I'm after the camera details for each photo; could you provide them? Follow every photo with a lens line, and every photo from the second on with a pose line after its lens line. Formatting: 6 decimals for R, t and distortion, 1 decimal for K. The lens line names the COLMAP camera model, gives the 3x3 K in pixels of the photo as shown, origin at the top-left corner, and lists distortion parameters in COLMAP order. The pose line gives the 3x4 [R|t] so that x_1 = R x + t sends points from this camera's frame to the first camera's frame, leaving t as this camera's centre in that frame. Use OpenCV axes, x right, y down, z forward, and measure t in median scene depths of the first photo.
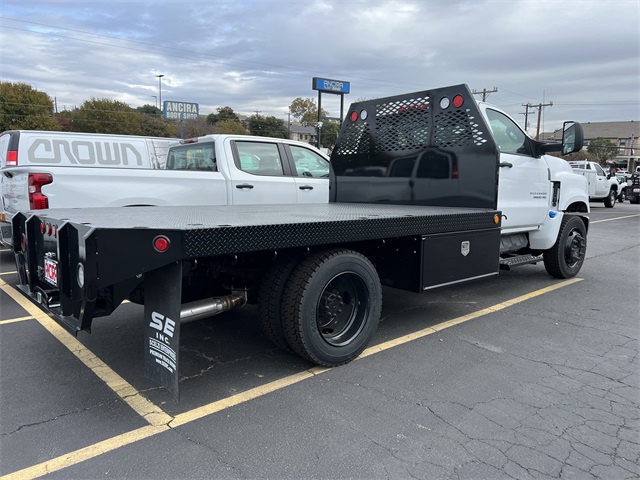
lens RADIAL K [[480.6, 0, 320.0], [0, 480.6, 240.0], [0, 0, 1]] dist [0.059930, -0.066323]
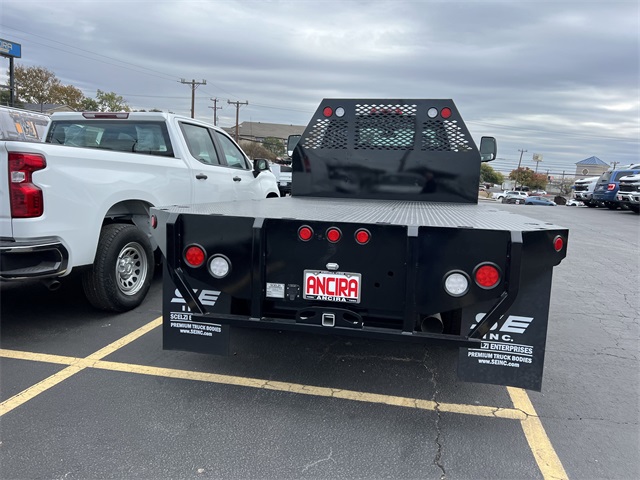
lens RADIAL K [[480.9, 0, 325.6], [0, 480.9, 241.1], [0, 0, 1]] dist [0.060382, -0.067024]
pose [[0.790926, -0.052792, 0.609630, -0.607593], [0.037388, 0.998579, 0.037966, -0.024855], [-0.610768, -0.007235, 0.791776, 0.207737]]
